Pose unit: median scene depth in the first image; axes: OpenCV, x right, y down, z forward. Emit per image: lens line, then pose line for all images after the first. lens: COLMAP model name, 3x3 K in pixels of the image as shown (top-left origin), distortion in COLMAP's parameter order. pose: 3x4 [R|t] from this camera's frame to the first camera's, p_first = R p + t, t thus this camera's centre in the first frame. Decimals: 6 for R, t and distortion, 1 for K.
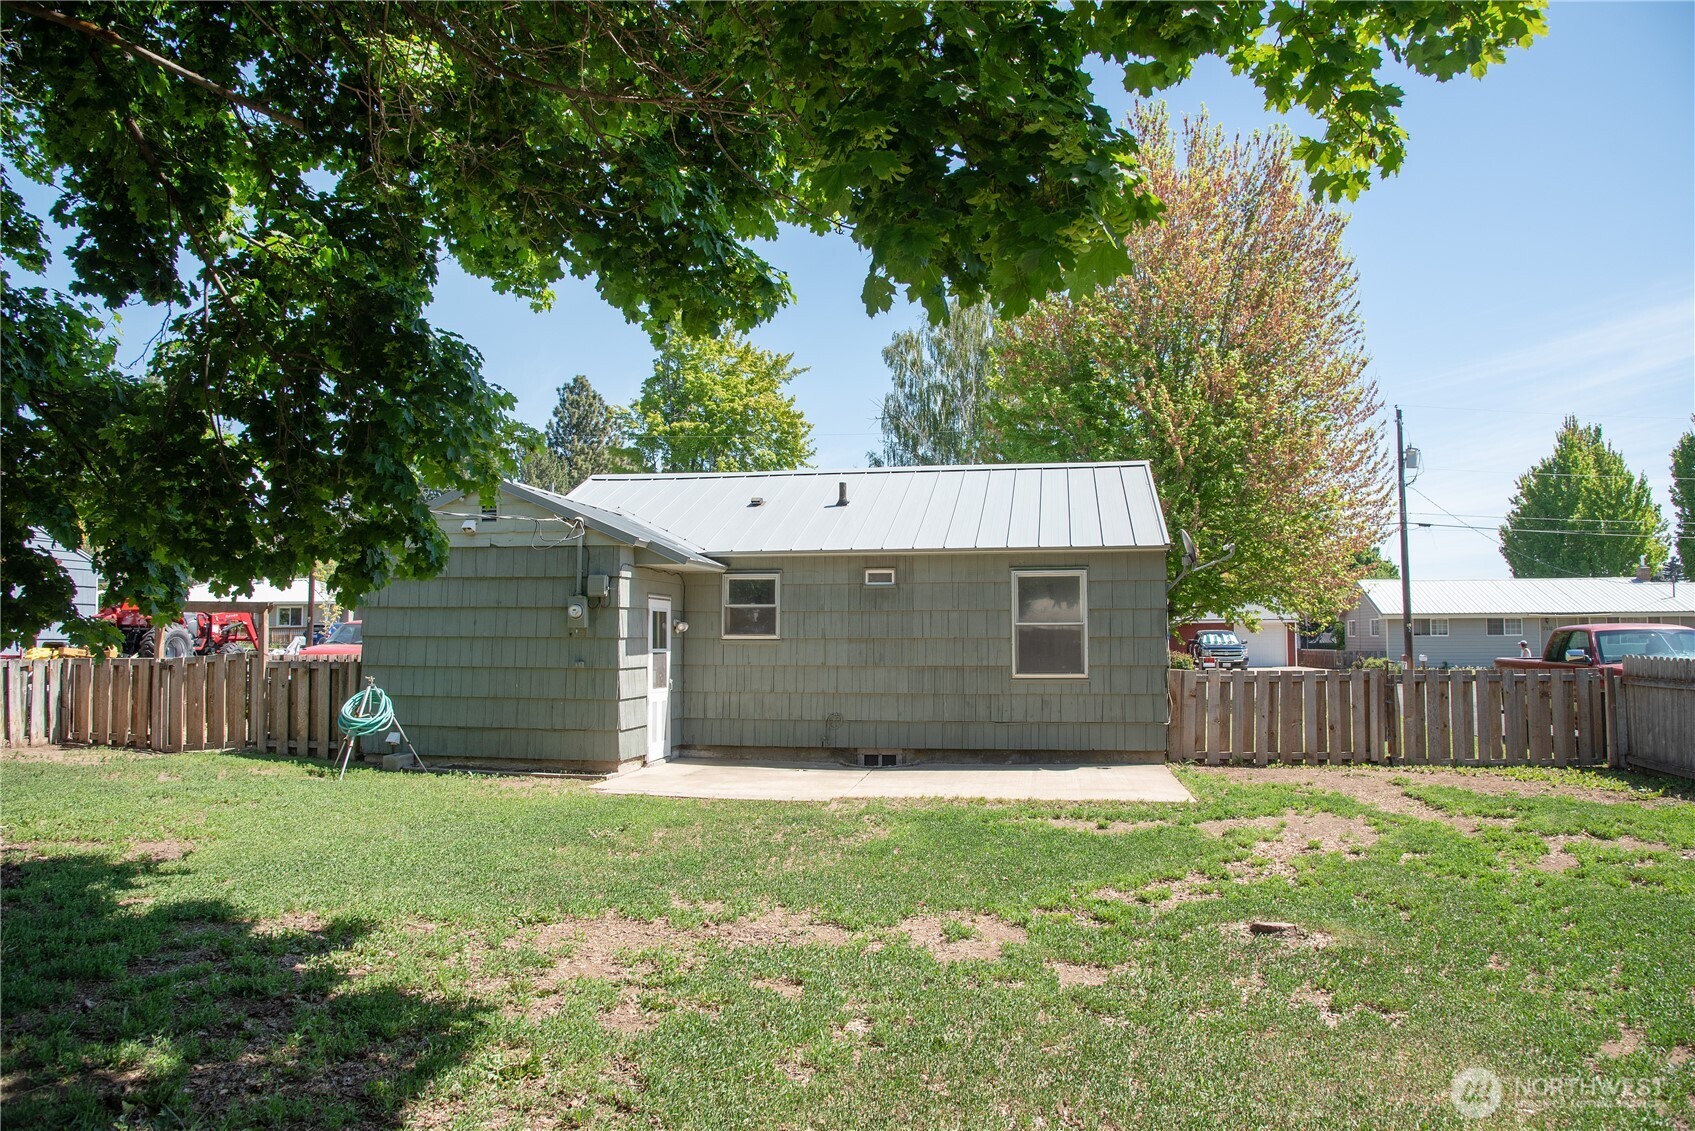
lens RADIAL K [[1145.1, 0, 819.7], [0, 1145.1, 564.1], [0, 0, 1]] dist [-0.078551, 0.017137]
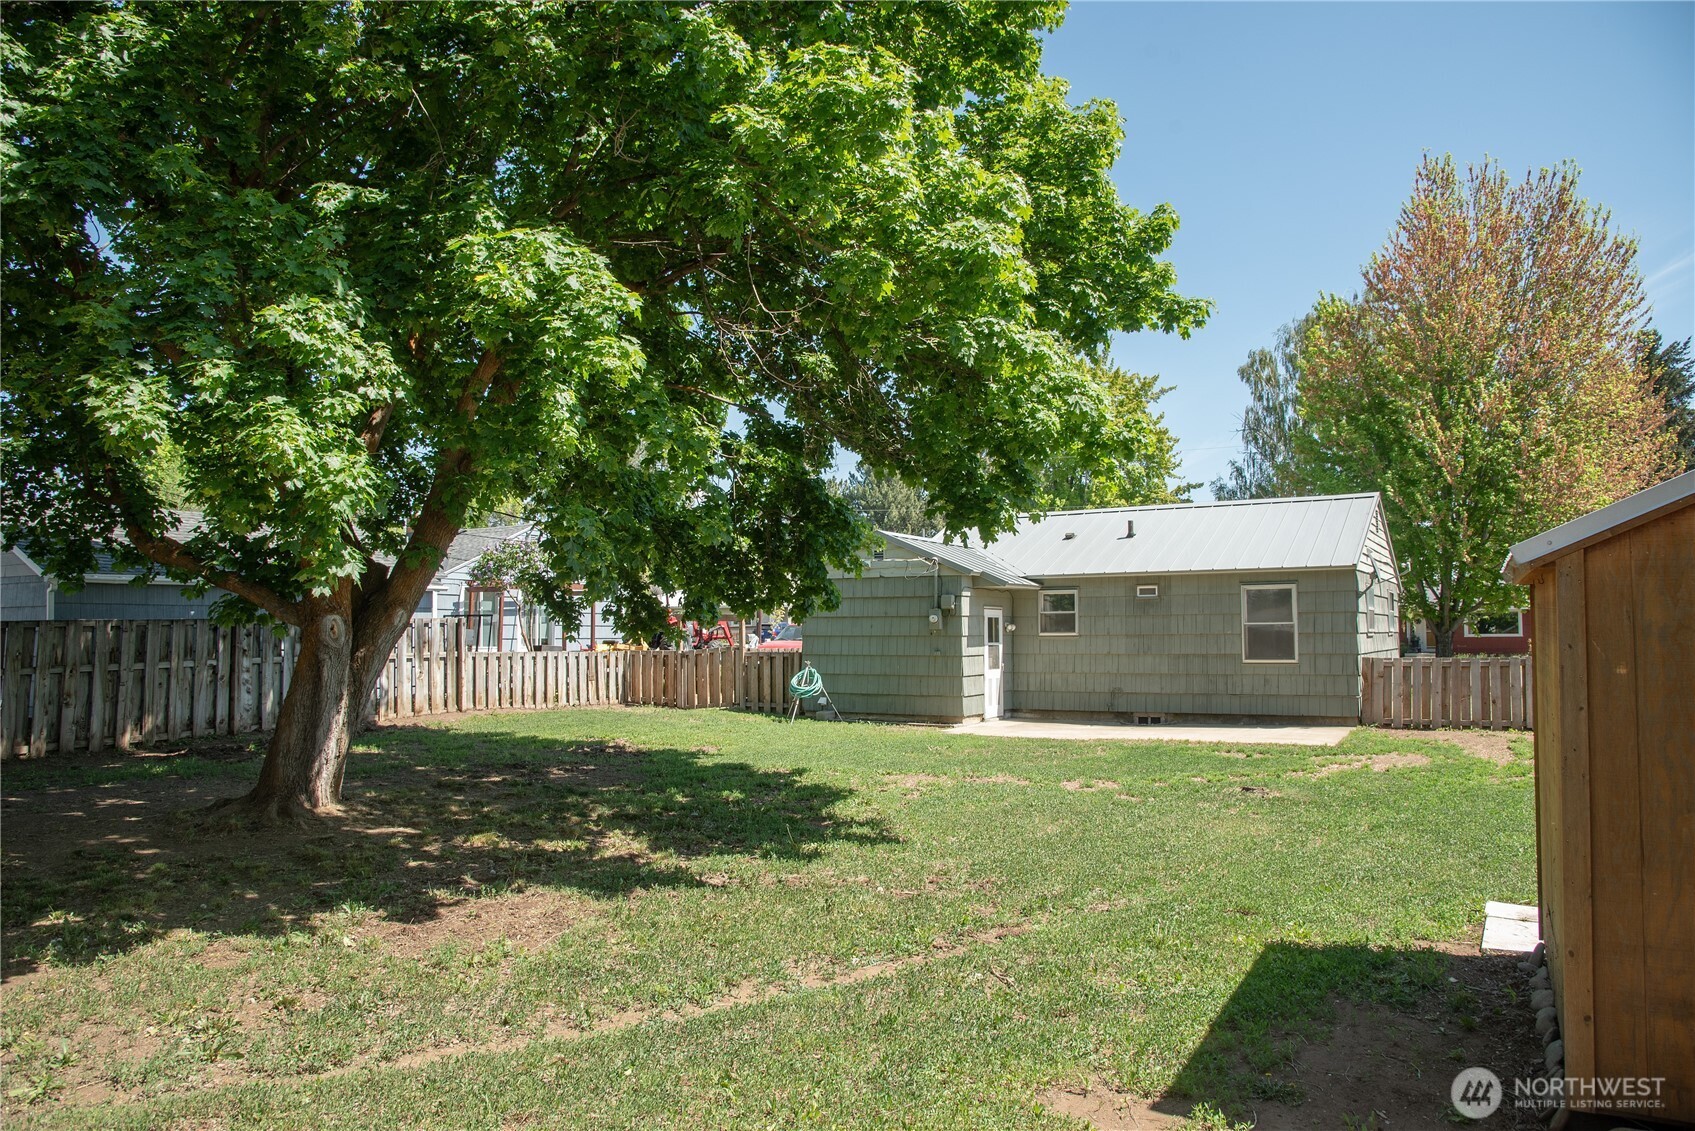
lens RADIAL K [[1145.1, 0, 846.6], [0, 1145.1, 572.7], [0, 0, 1]] dist [-0.078551, 0.017137]
pose [[0.942178, -0.022209, -0.334376, 0.181366], [0.026446, 0.999617, 0.008125, -0.033972], [0.334067, -0.016498, 0.942405, -0.462022]]
